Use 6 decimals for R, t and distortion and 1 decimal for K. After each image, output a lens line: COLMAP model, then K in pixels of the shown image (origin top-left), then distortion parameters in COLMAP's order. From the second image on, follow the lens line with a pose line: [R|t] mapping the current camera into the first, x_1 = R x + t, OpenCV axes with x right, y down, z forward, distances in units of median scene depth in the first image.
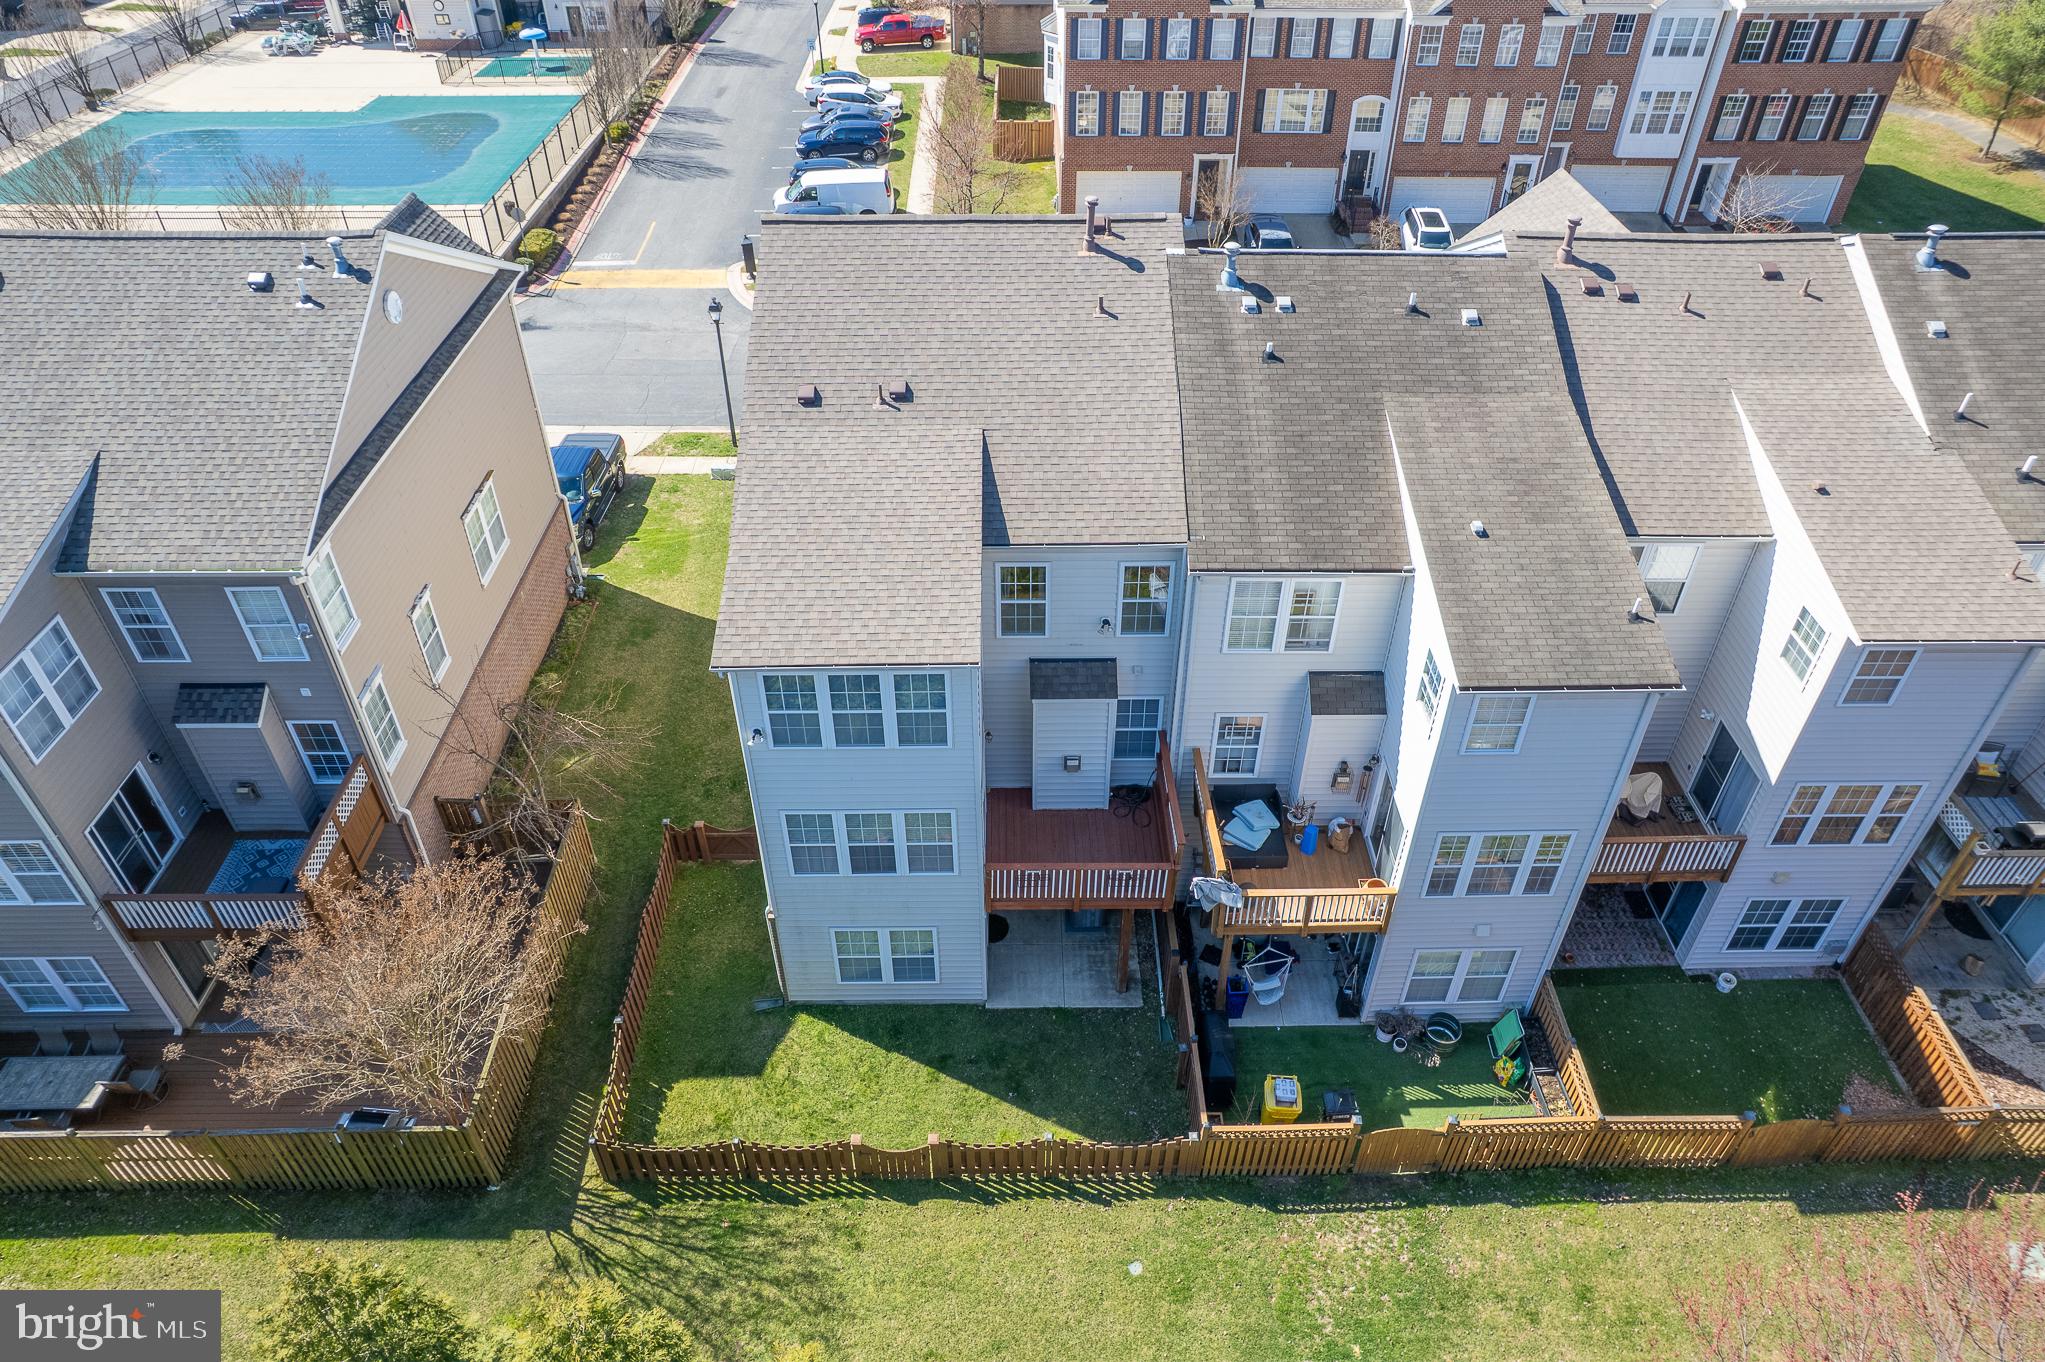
lens RADIAL K [[1311.2, 0, 1020.0], [0, 1311.2, 687.2], [0, 0, 1]] dist [-0.064752, 0.055350]
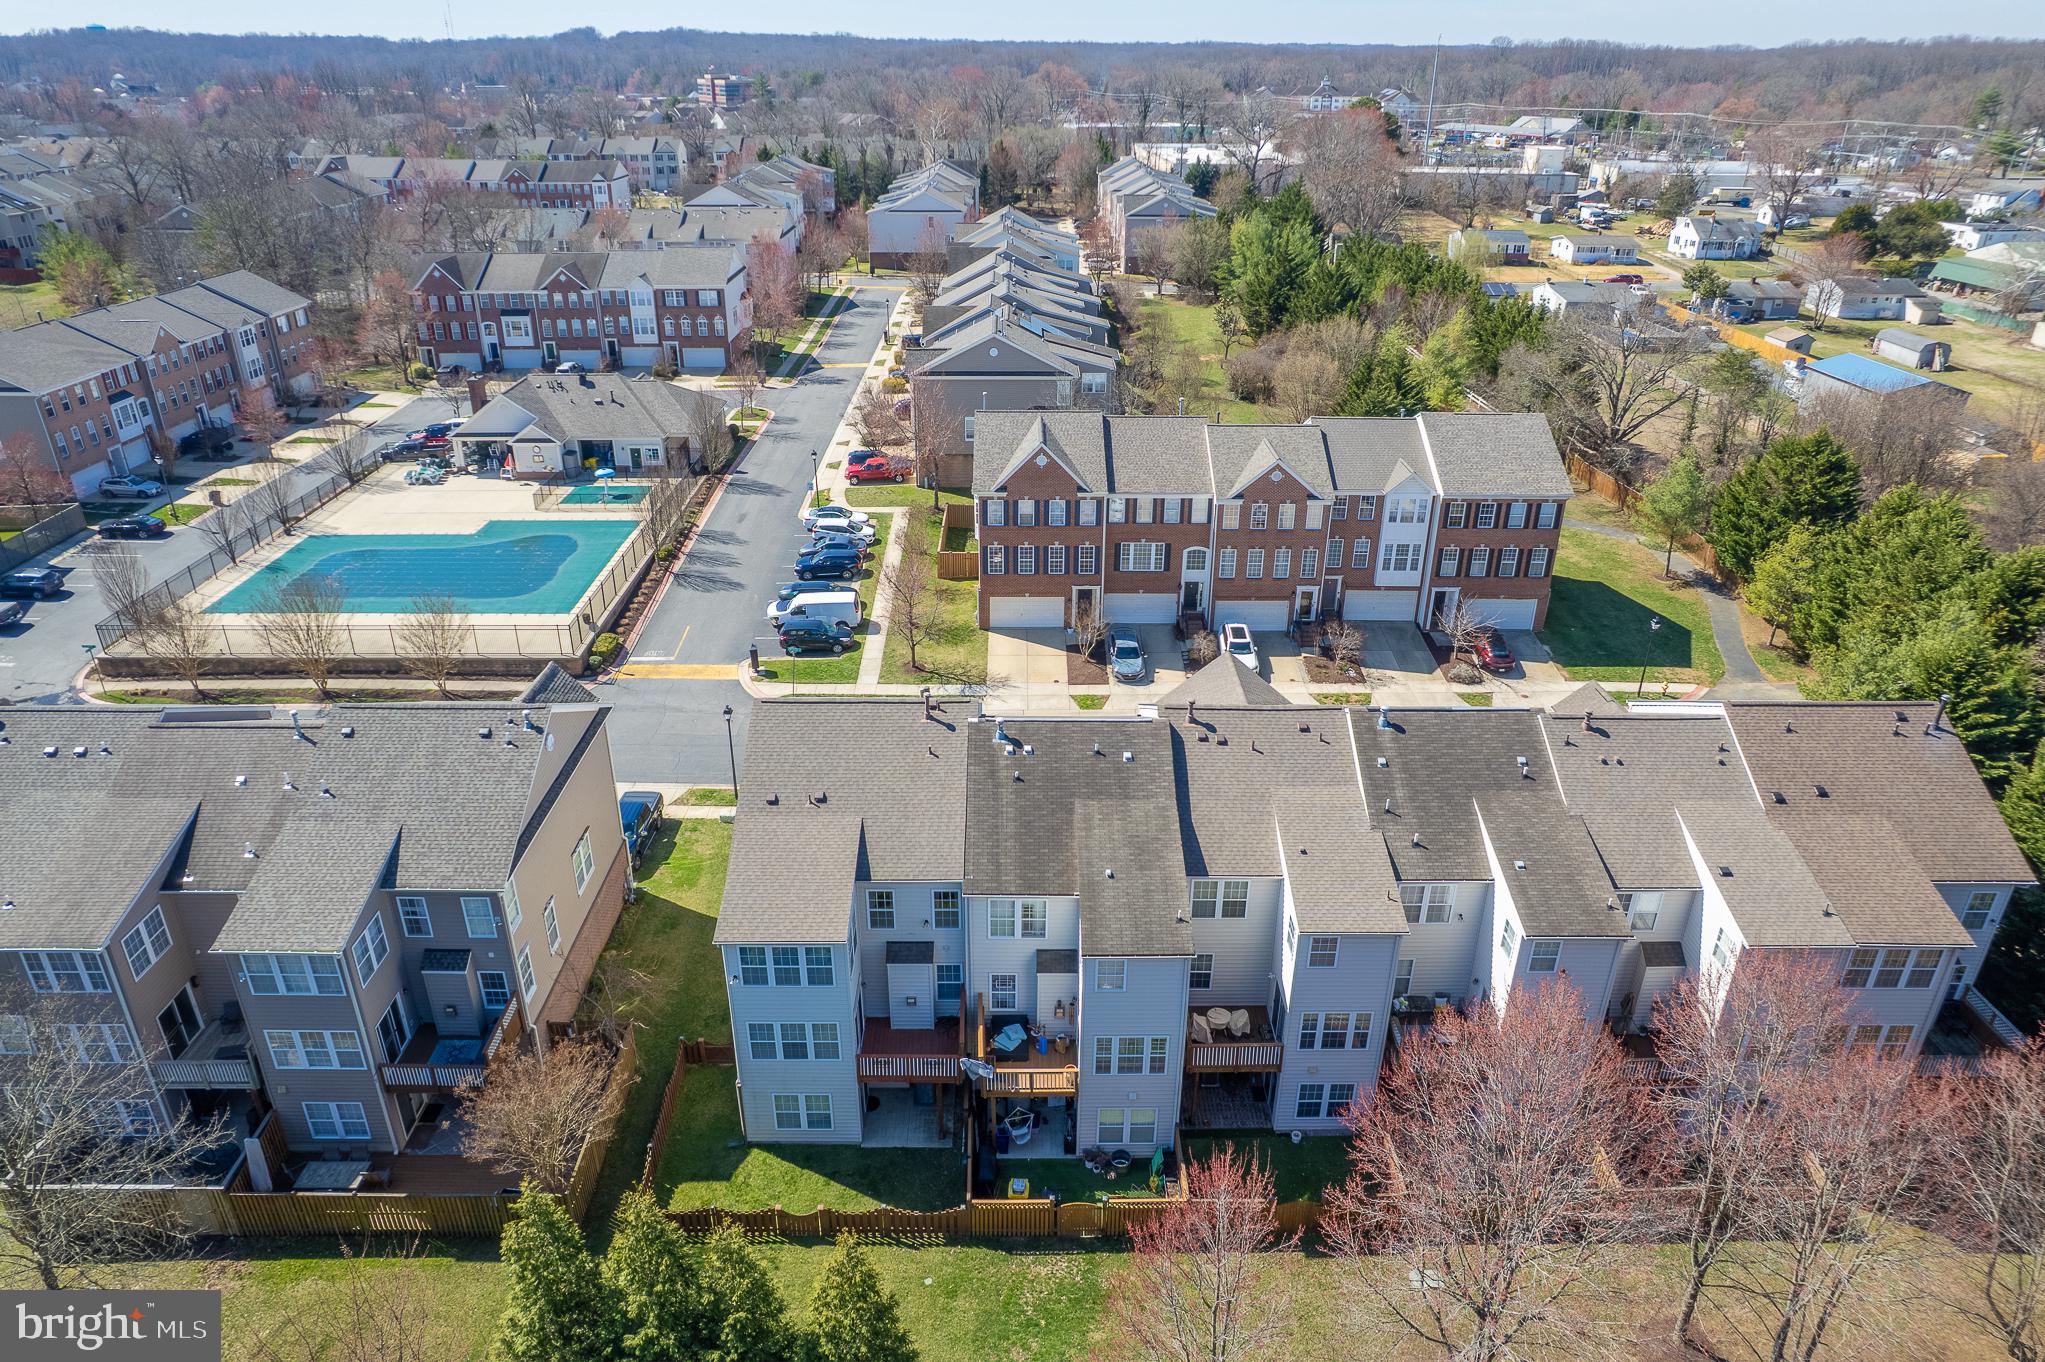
lens RADIAL K [[1311.2, 0, 1015.7], [0, 1311.2, 684.5], [0, 0, 1]] dist [-0.064752, 0.055350]
pose [[0.999948, 0.004672, -0.009060, 0.194750], [-0.006604, 0.973951, -0.226664, 0.039936], [0.007765, 0.226712, 0.973931, -0.825856]]
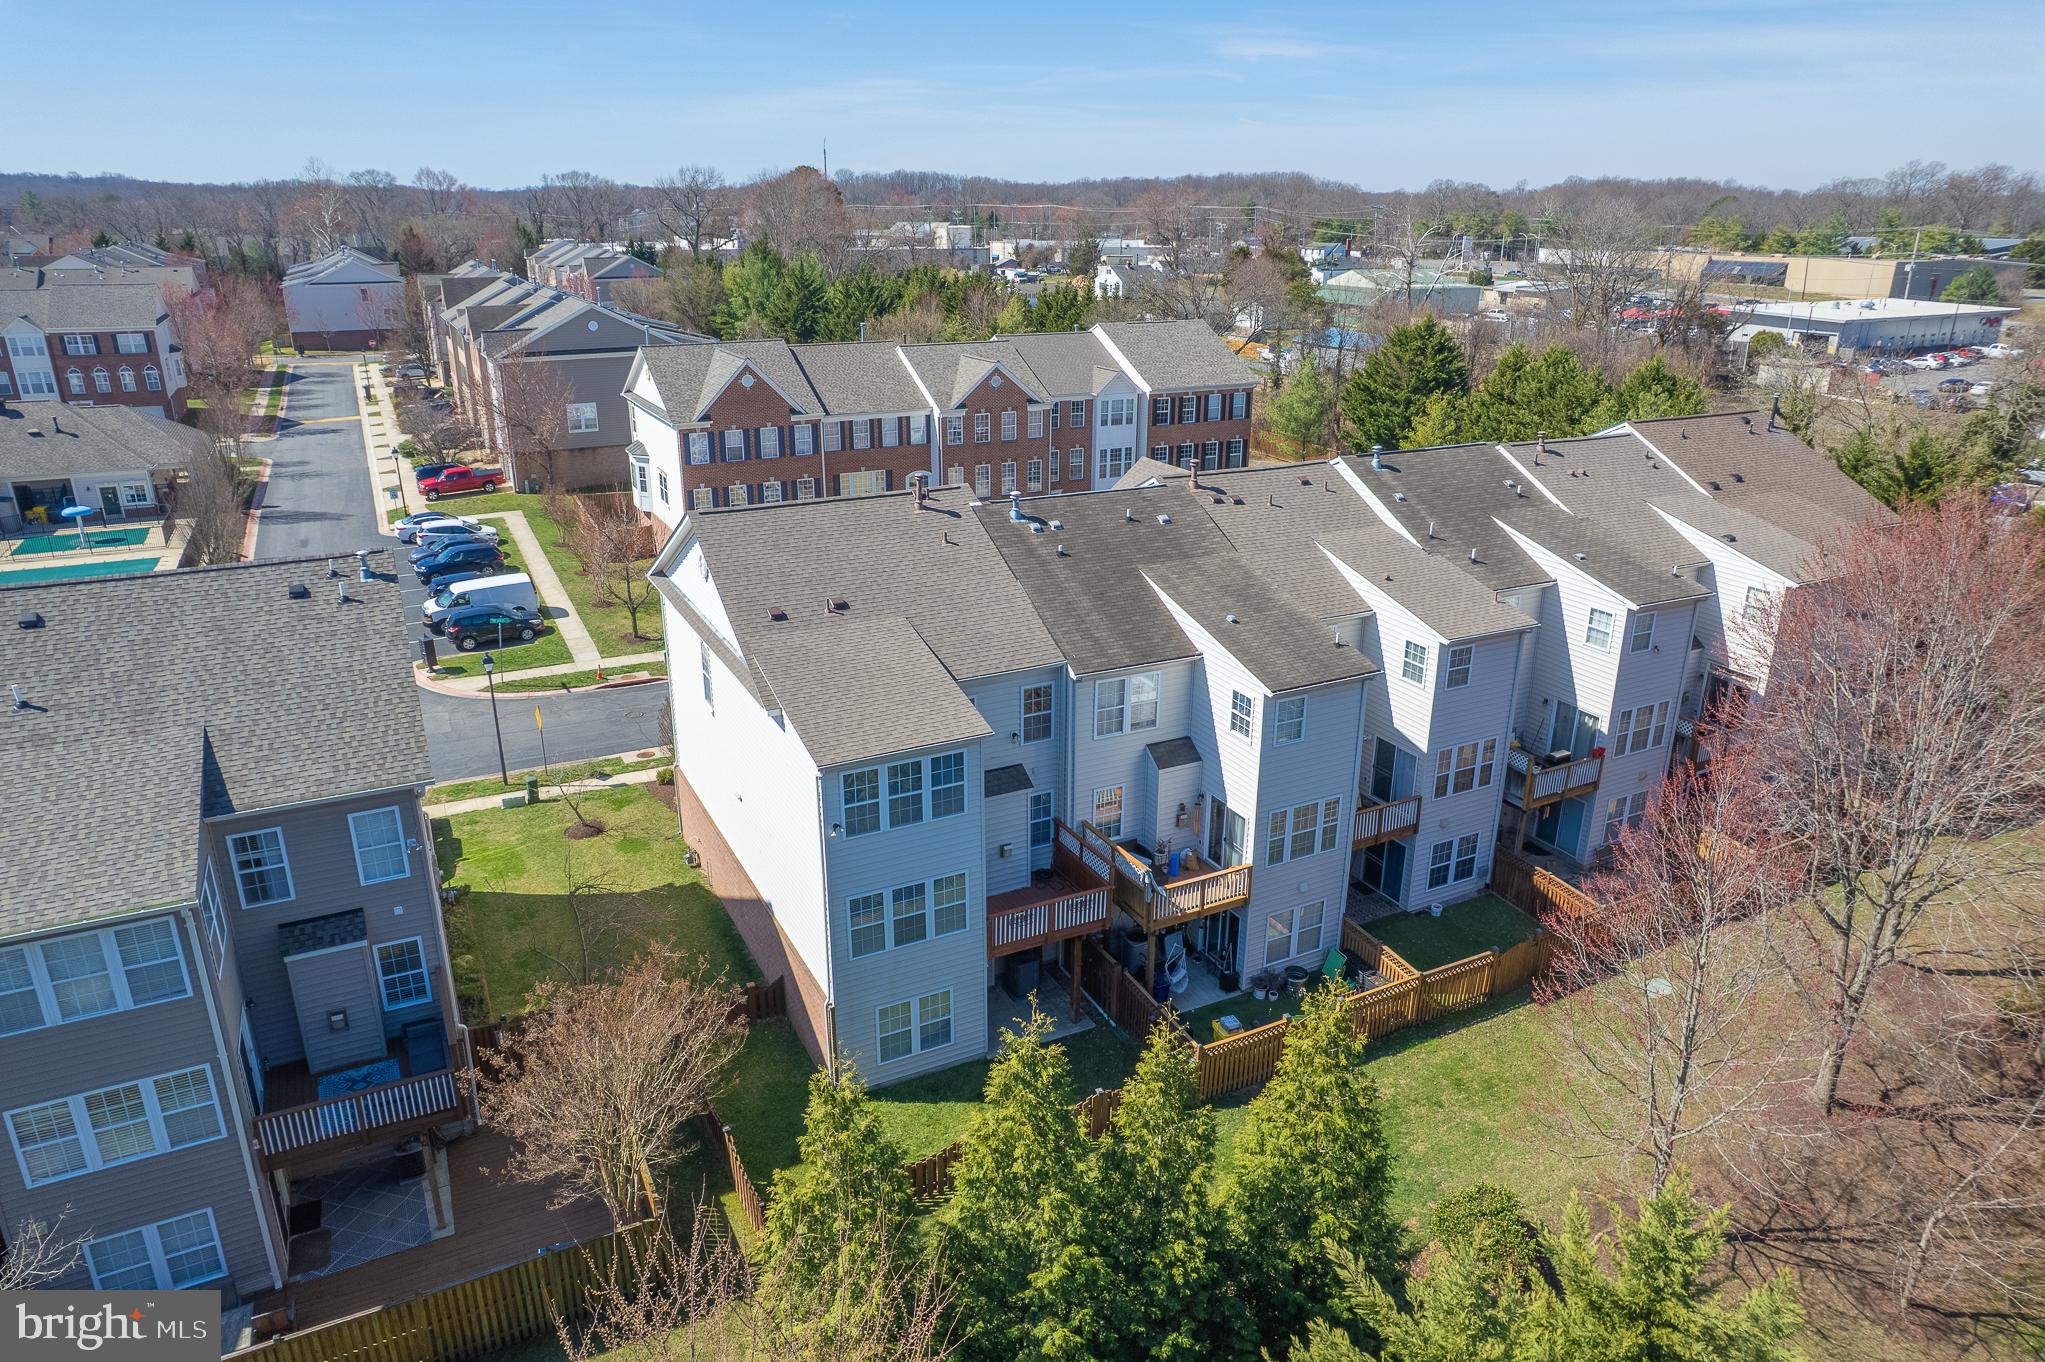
lens RADIAL K [[1311.2, 0, 1021.3], [0, 1311.2, 686.5], [0, 0, 1]] dist [-0.064752, 0.055350]
pose [[0.897718, -0.152915, 0.413182, -0.472238], [0.277418, 0.924759, -0.260500, 0.255223], [-0.342259, 0.348480, 0.872594, -0.239377]]
